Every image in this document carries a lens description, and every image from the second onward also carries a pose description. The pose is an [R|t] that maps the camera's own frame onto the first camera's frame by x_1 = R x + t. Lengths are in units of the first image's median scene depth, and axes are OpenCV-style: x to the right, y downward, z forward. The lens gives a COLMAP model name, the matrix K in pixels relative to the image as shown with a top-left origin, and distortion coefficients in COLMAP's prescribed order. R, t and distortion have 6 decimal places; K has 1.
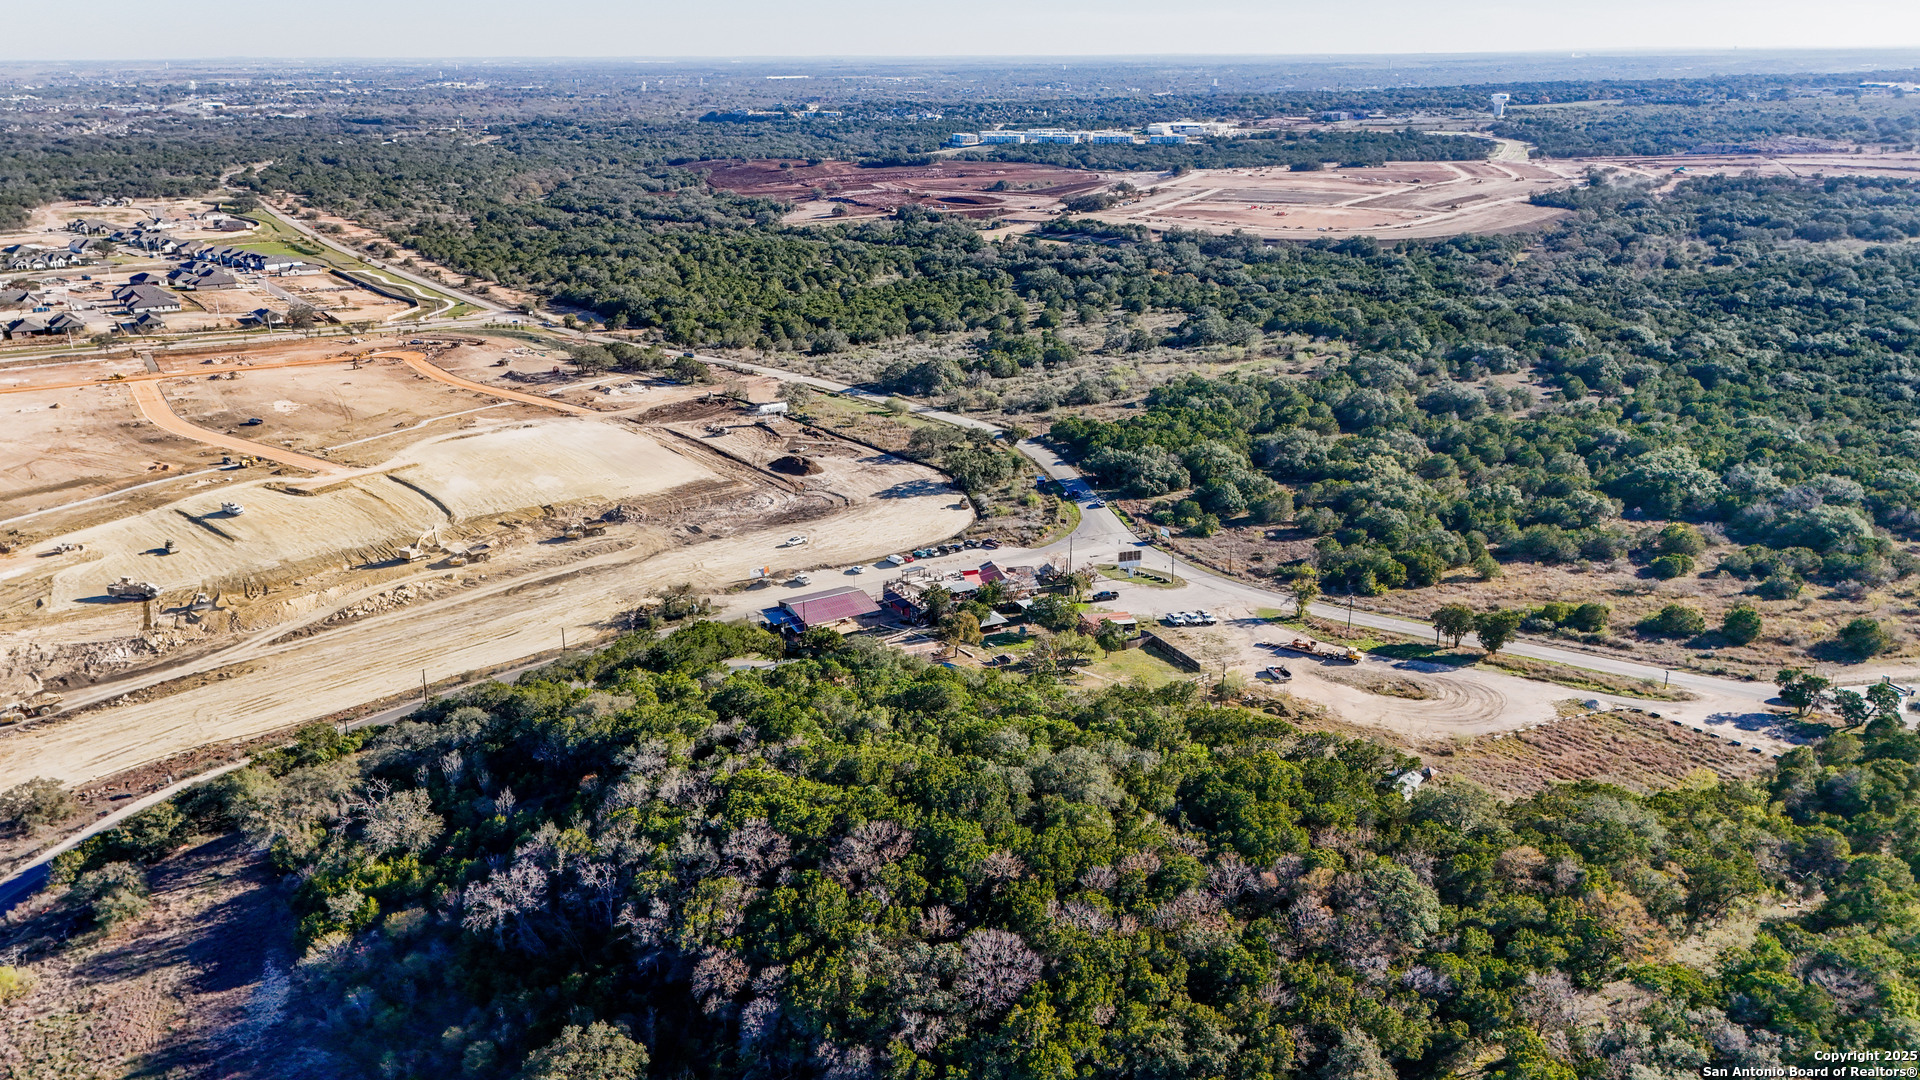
lens RADIAL K [[1410.5, 0, 967.1], [0, 1410.5, 545.4], [0, 0, 1]] dist [0.073422, -0.067088]
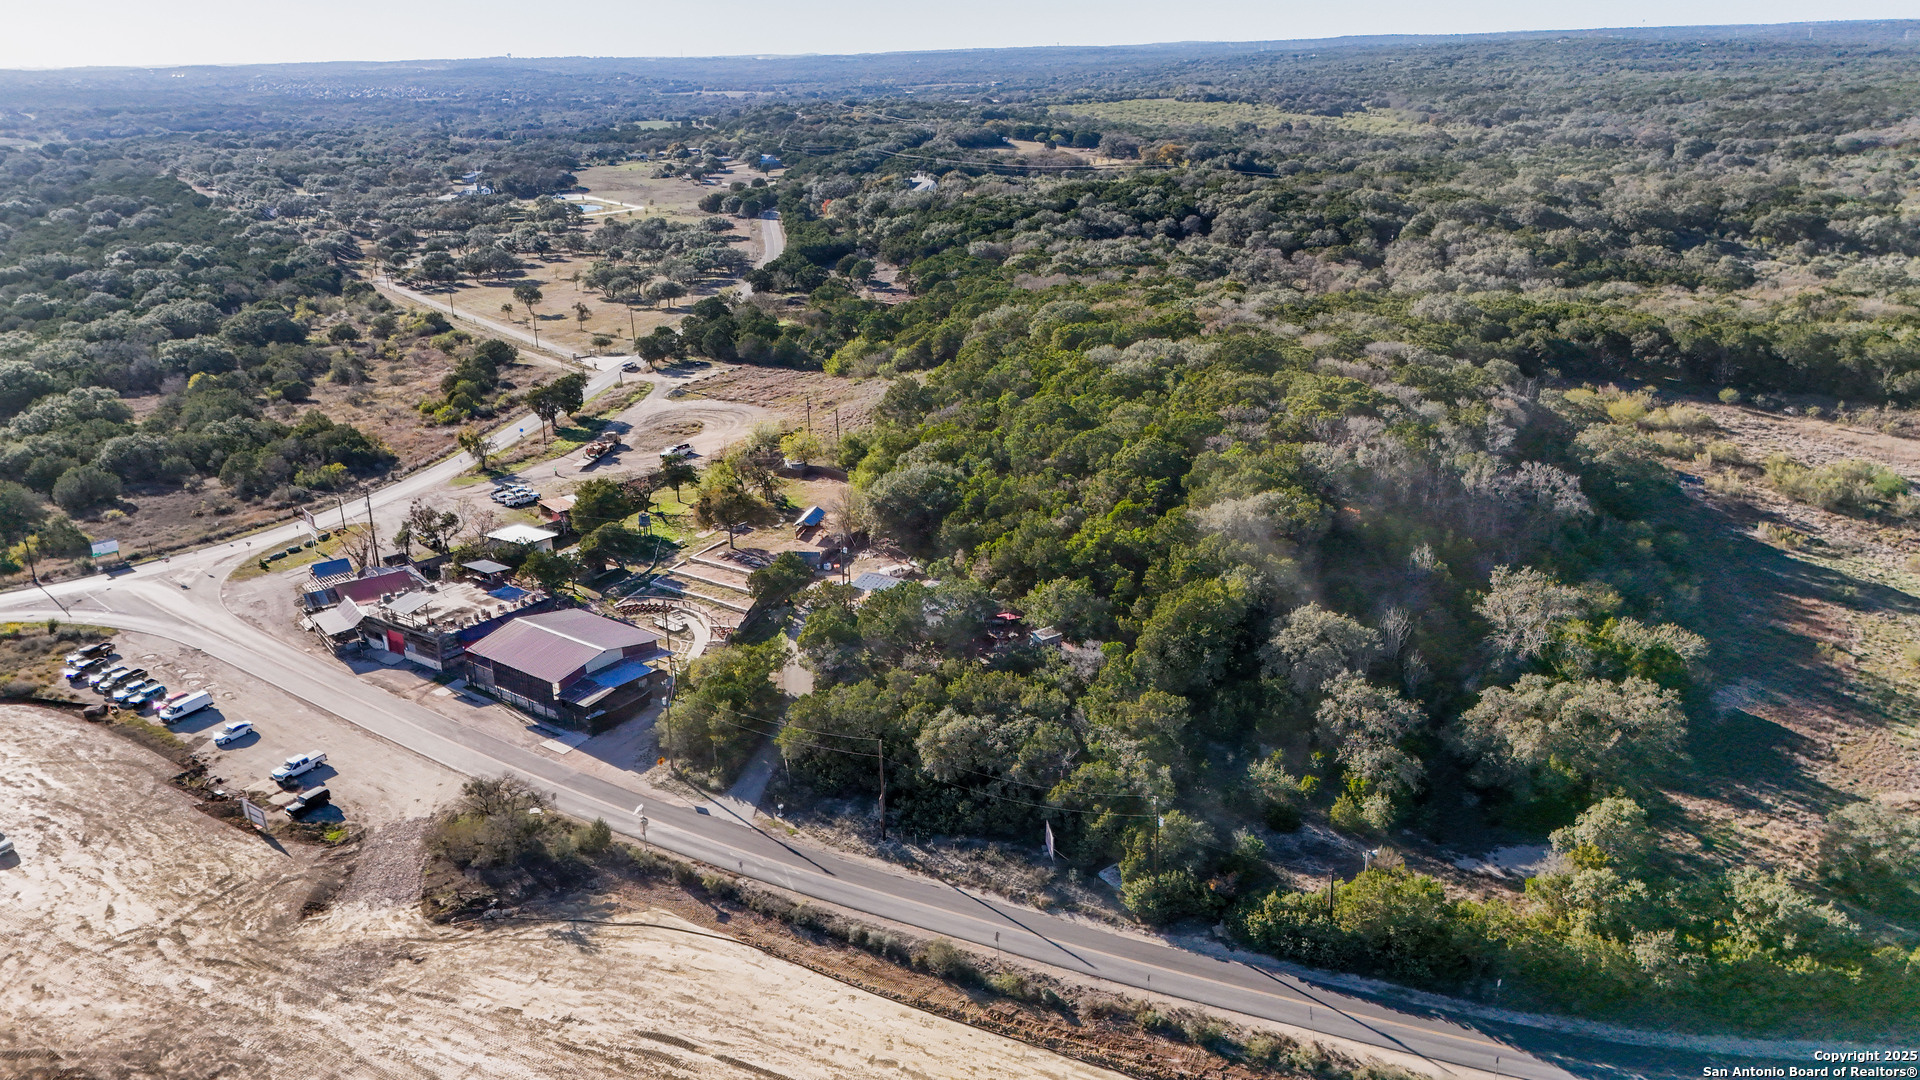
lens RADIAL K [[1410.5, 0, 967.1], [0, 1410.5, 545.4], [0, 0, 1]] dist [0.073422, -0.067088]
pose [[-0.385901, -0.287254, 0.876679, -0.433159], [0.324998, 0.847037, 0.420601, -0.118528], [-0.863398, 0.447229, -0.233515, 0.651114]]
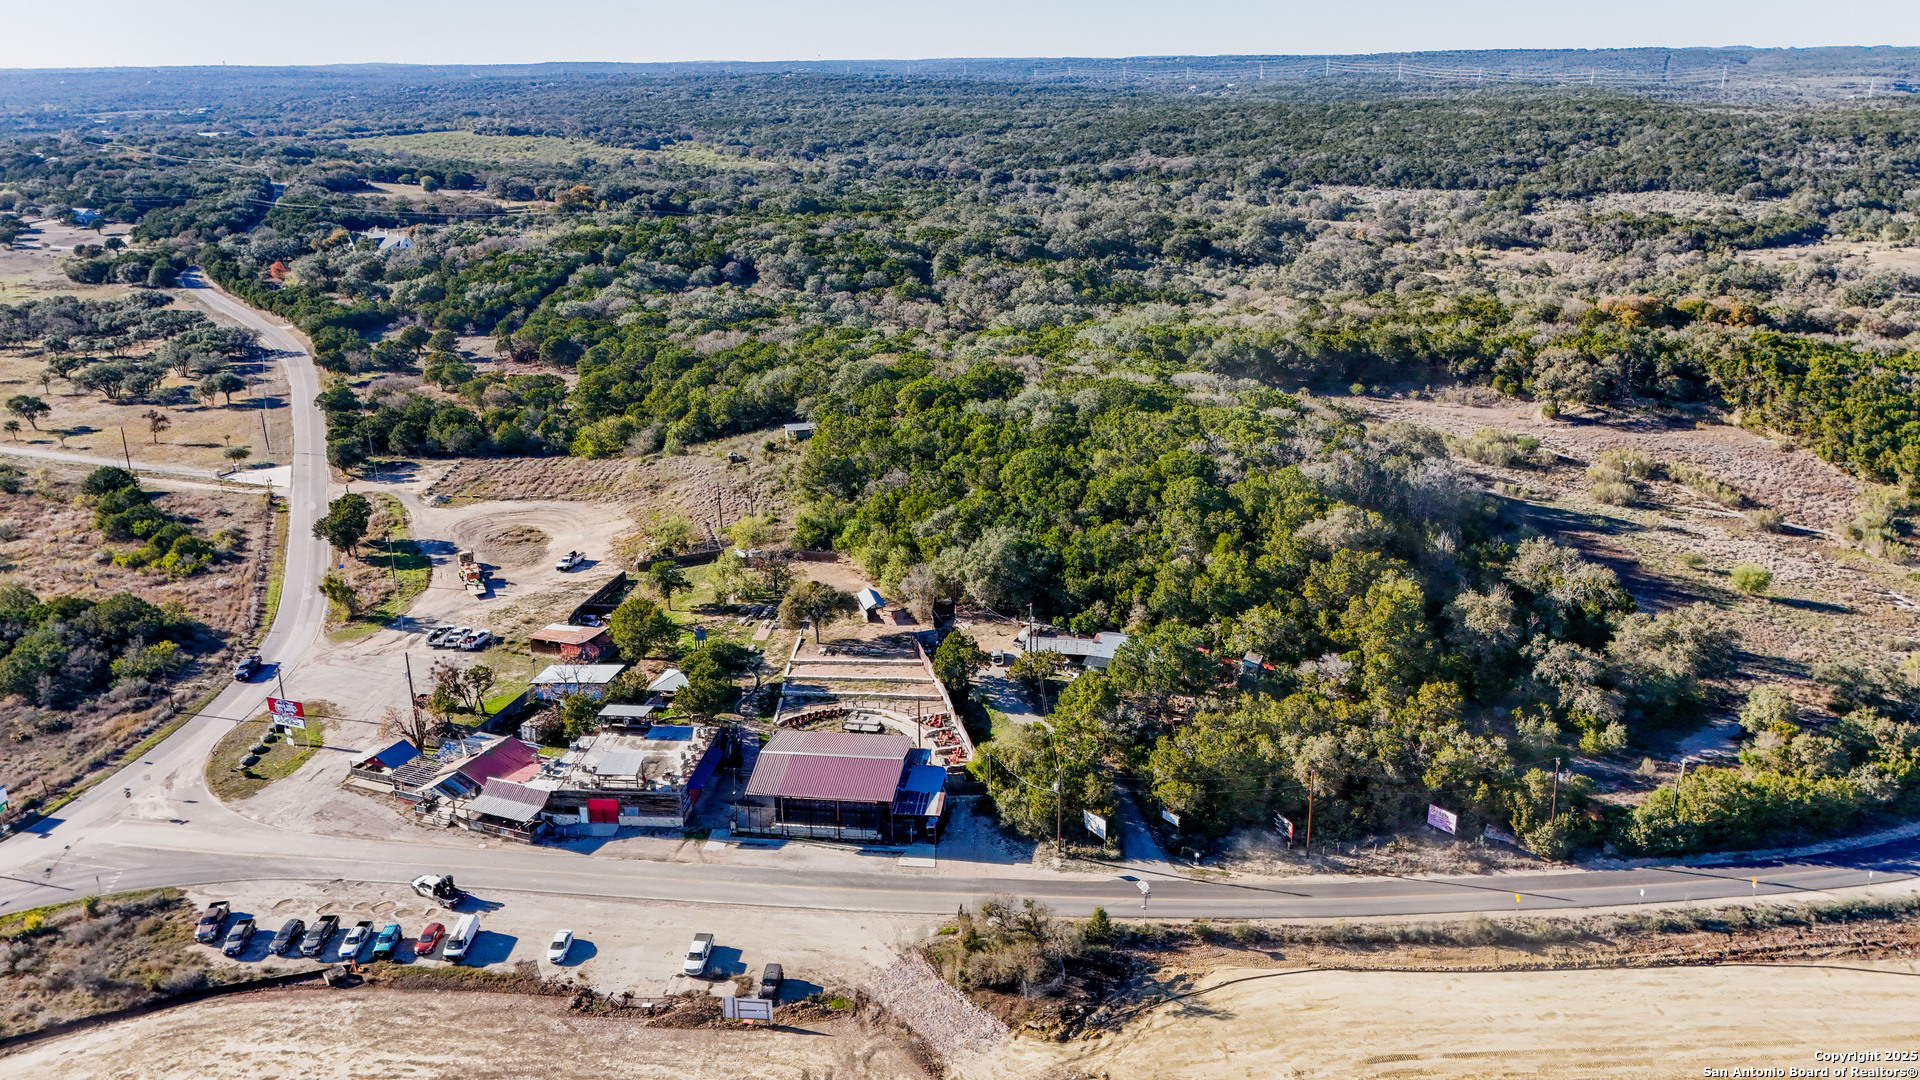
lens RADIAL K [[1410.5, 0, 967.1], [0, 1410.5, 545.4], [0, 0, 1]] dist [0.073422, -0.067088]
pose [[-0.797972, -0.176657, 0.576223, -0.296118], [0.215706, 0.809034, 0.546749, -0.211619], [-0.562771, 0.560585, -0.607481, 0.839271]]
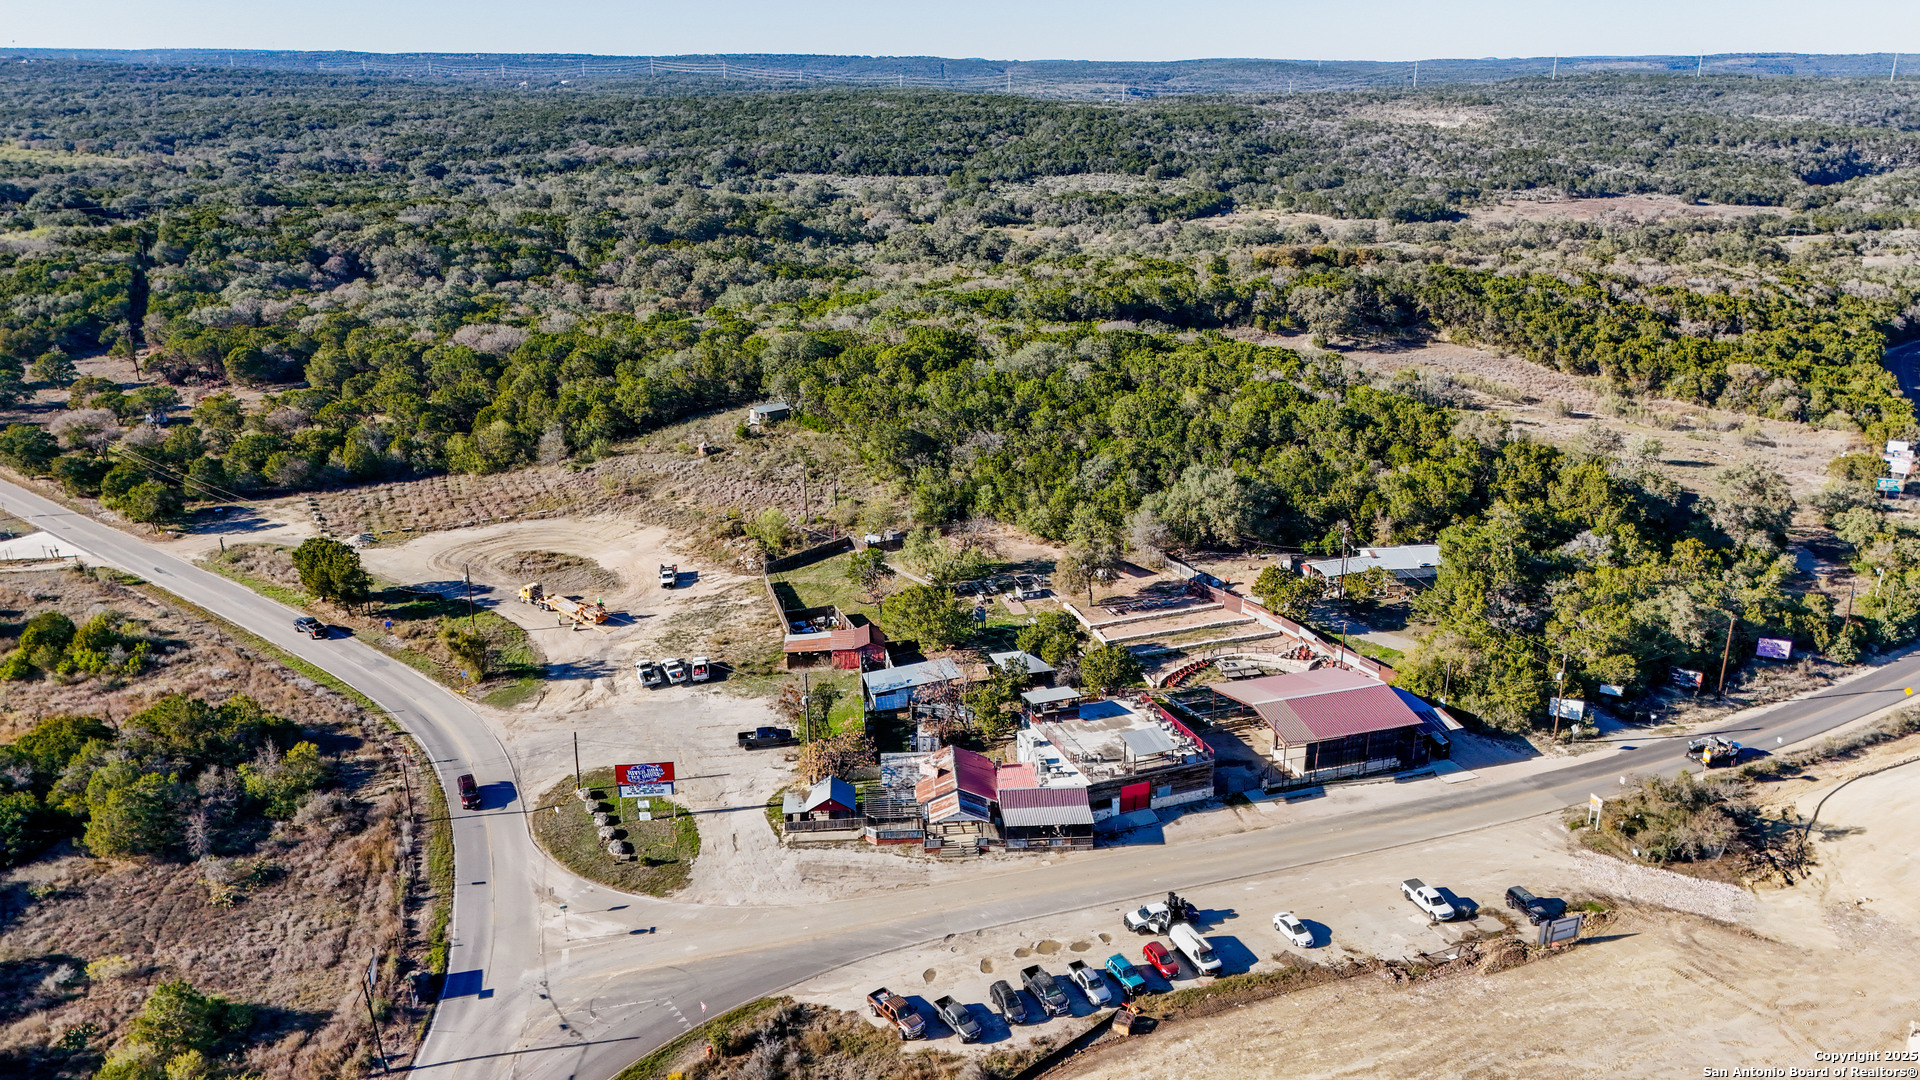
lens RADIAL K [[1410.5, 0, 967.1], [0, 1410.5, 545.4], [0, 0, 1]] dist [0.073422, -0.067088]
pose [[-0.985107, -0.048189, 0.165049, -0.036890], [0.063541, 0.789934, 0.609891, -0.224336], [-0.159768, 0.611295, -0.775108, 0.931373]]
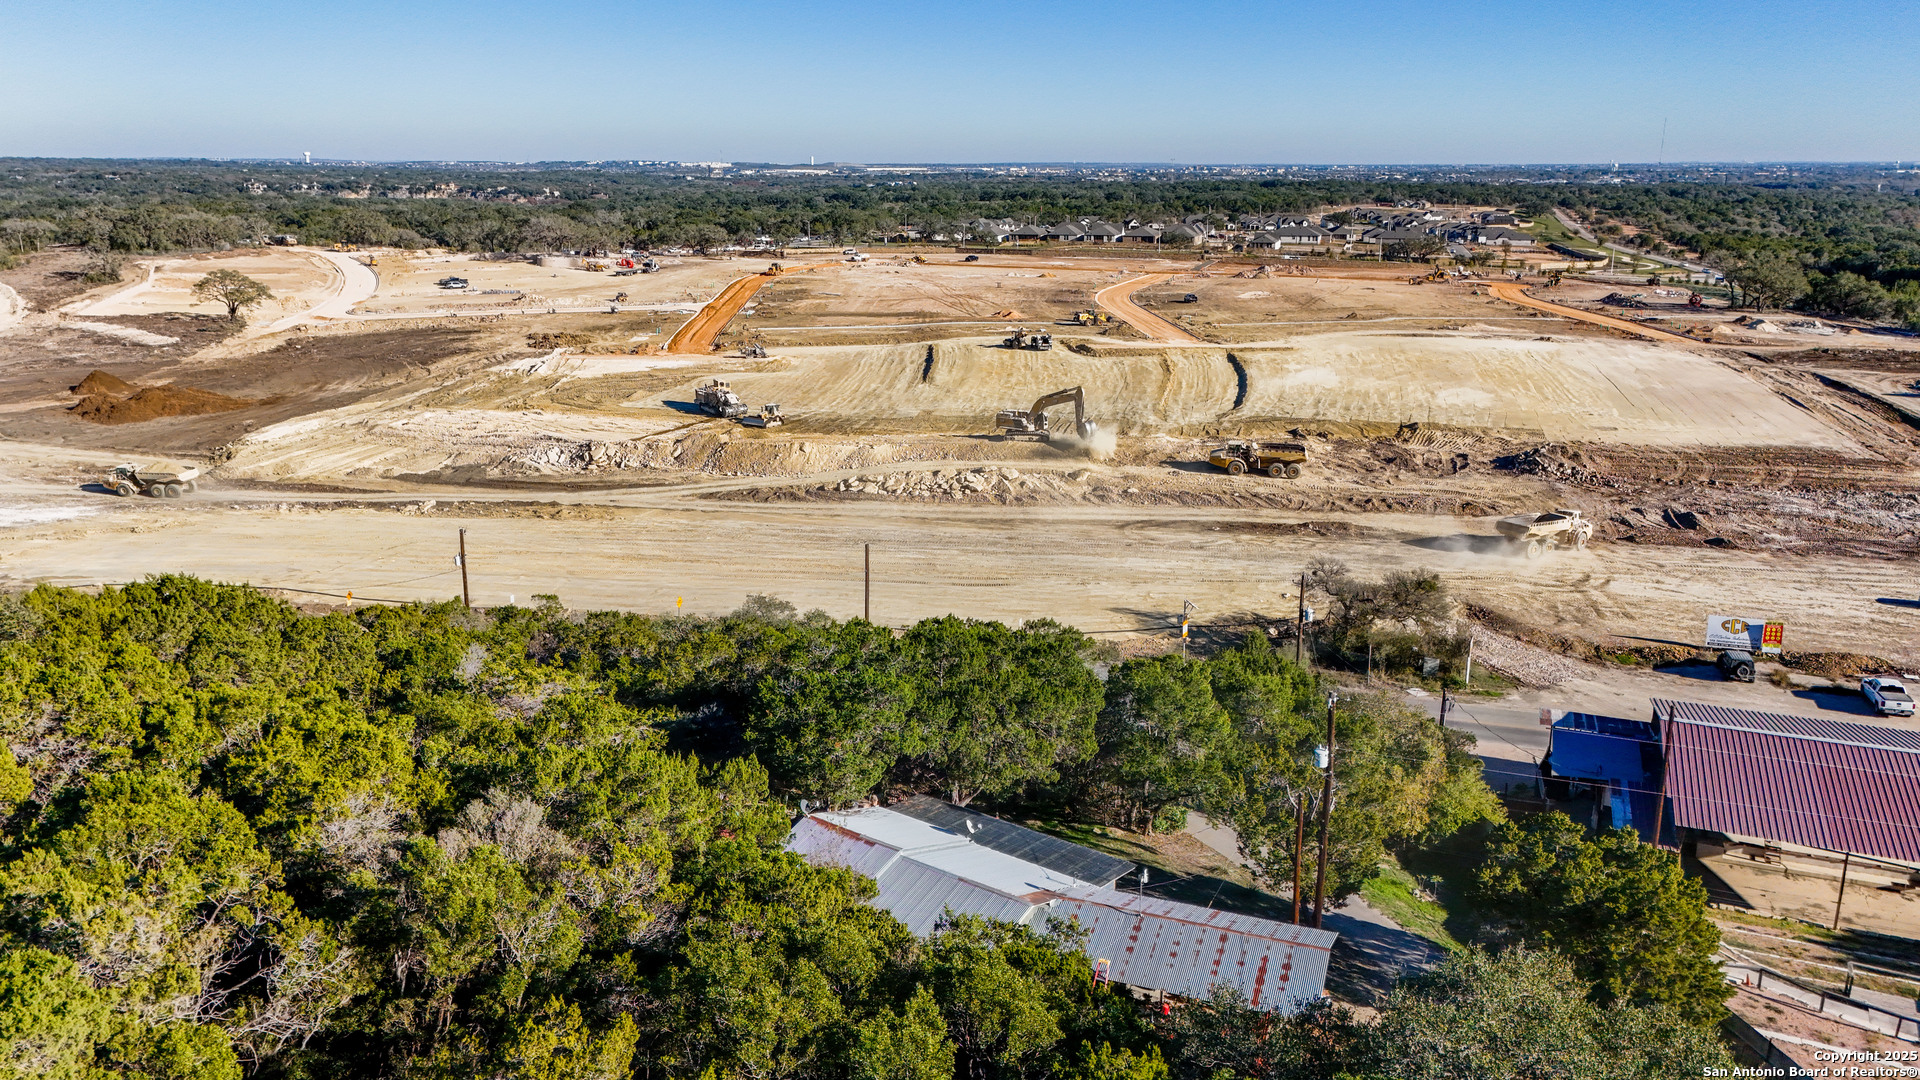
lens RADIAL K [[1415.7, 0, 969.9], [0, 1415.7, 538.9], [0, 0, 1]] dist [0.061602, -0.002963]
pose [[0.620883, 0.211471, -0.754841, -0.013900], [-0.266512, 0.962511, 0.050436, 0.020809], [0.737208, 0.169859, 0.653966, 0.493897]]
